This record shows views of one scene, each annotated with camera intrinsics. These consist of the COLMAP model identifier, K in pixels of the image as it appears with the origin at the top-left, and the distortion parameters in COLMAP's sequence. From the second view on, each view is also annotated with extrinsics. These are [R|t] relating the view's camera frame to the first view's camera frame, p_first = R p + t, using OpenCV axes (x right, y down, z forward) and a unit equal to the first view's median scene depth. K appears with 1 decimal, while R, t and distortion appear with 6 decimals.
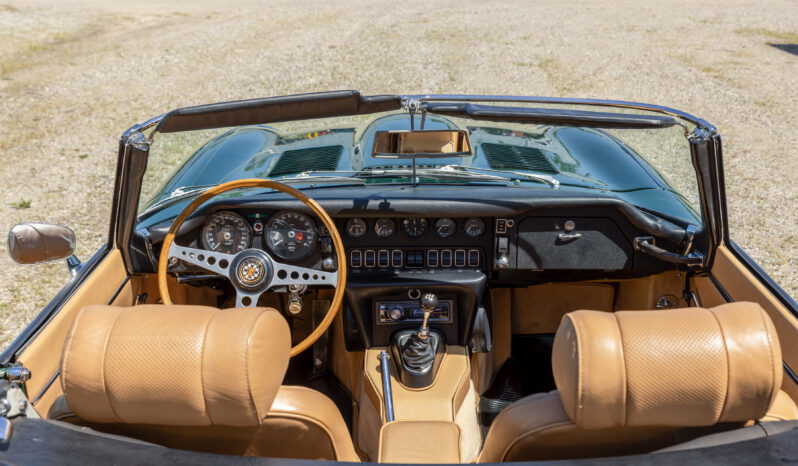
lens RADIAL K [[1011.2, 0, 398.2], [0, 1011.2, 232.9], [0, 0, 1]] dist [-0.033967, 0.000000]
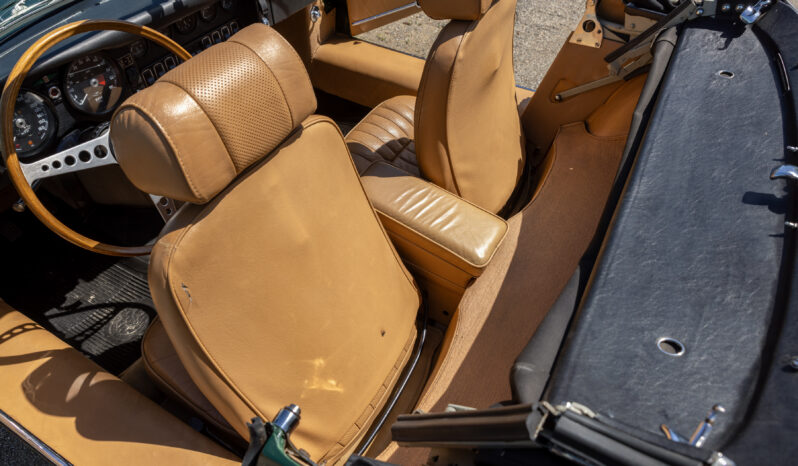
lens RADIAL K [[524.4, 0, 398.0], [0, 524.4, 233.4], [0, 0, 1]] dist [0.003186, 0.007220]
pose [[0.467433, -0.620913, 0.629265, -0.337369], [0.236257, 0.773665, 0.587899, -0.097604], [-0.851874, -0.126135, 0.508331, 0.558452]]
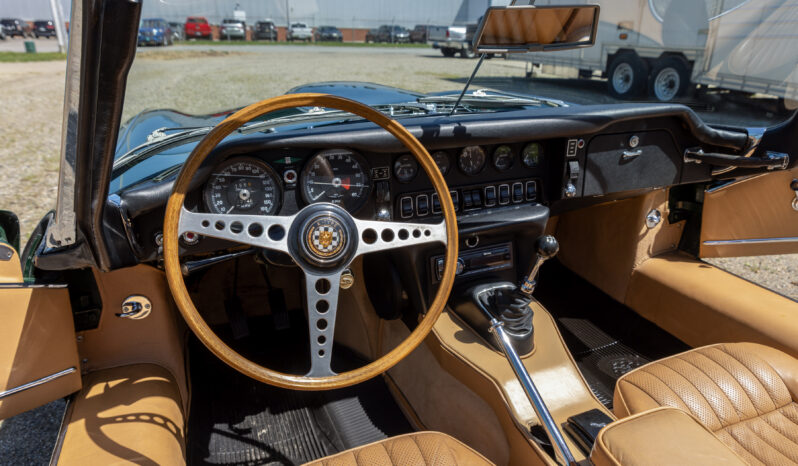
lens RADIAL K [[524.4, 0, 394.8], [0, 524.4, 234.9], [0, 0, 1]] dist [0.003186, 0.007220]
pose [[0.923766, -0.135593, 0.358150, -0.208174], [0.116483, 0.990394, 0.074513, 0.015675], [-0.364813, -0.027114, 0.930686, 0.635173]]
